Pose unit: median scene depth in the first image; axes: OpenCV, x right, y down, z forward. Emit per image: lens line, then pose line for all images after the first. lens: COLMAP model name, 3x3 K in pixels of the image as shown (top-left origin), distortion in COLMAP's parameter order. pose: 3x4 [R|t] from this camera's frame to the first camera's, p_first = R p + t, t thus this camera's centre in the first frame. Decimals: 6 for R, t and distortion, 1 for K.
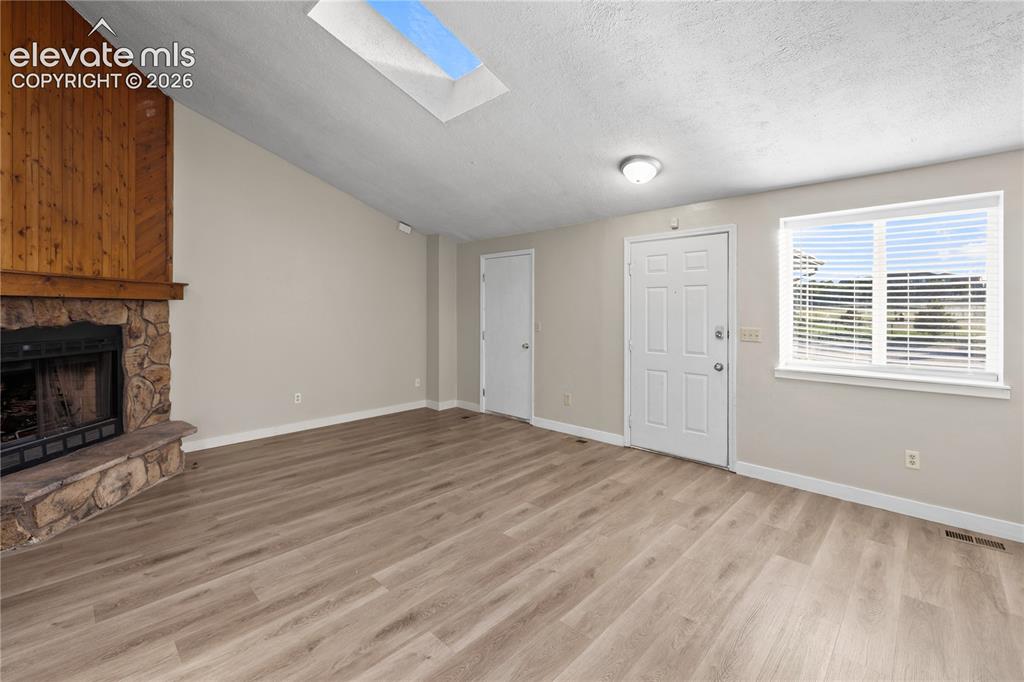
lens RADIAL K [[441.1, 0, 507.8], [0, 441.1, 307.3], [0, 0, 1]] dist [0.000241, 0.000229]
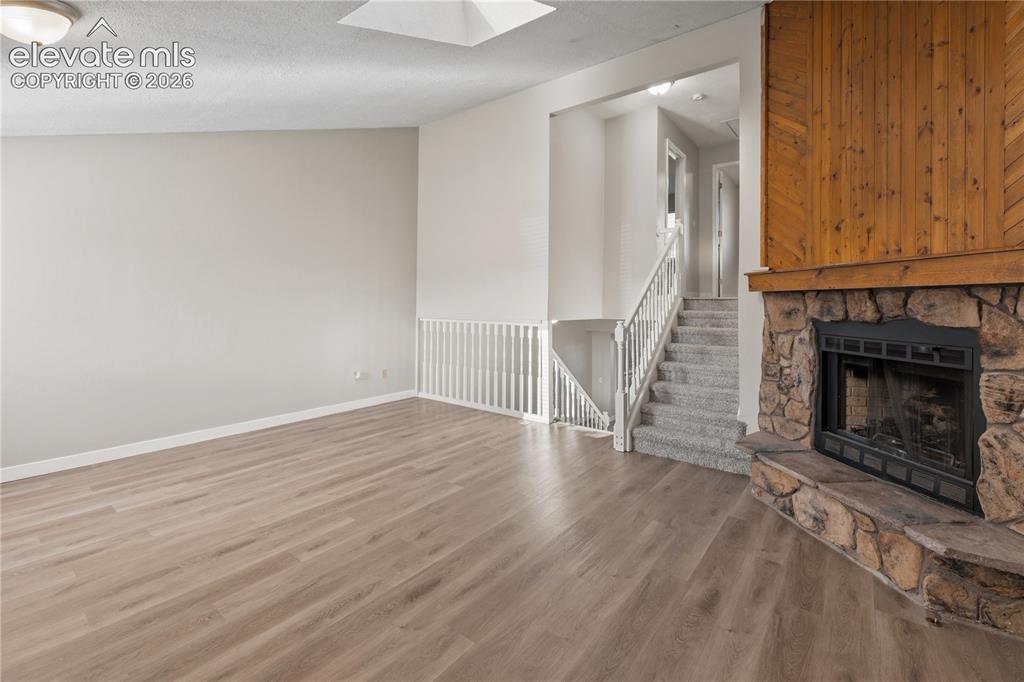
lens RADIAL K [[446.9, 0, 510.7], [0, 446.9, 297.4], [0, 0, 1]] dist [-0.000297, 0.000090]
pose [[-0.994540, -0.008614, -0.103997, -0.221754], [-0.007072, 0.999860, -0.015188, 0.012372], [0.104113, -0.014370, -0.994462, 1.790960]]
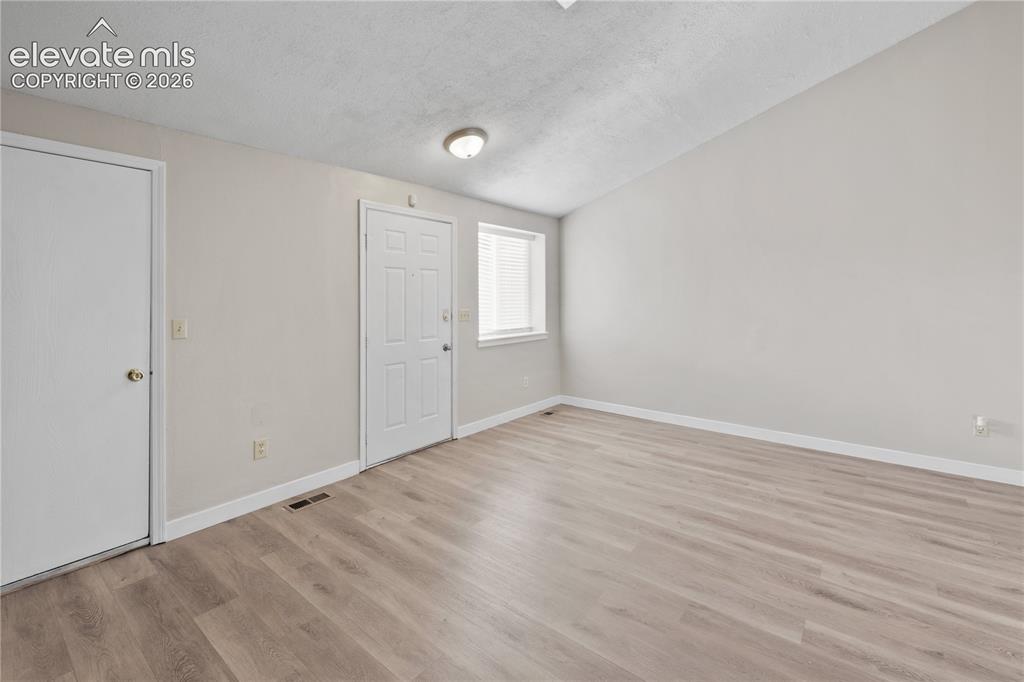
lens RADIAL K [[446.9, 0, 510.7], [0, 446.9, 297.4], [0, 0, 1]] dist [-0.000297, 0.000090]
pose [[-0.092094, -0.005862, 0.995733, -0.746213], [-0.005335, 0.999971, 0.005393, 0.008374], [-0.995736, -0.004815, -0.092122, 1.143777]]
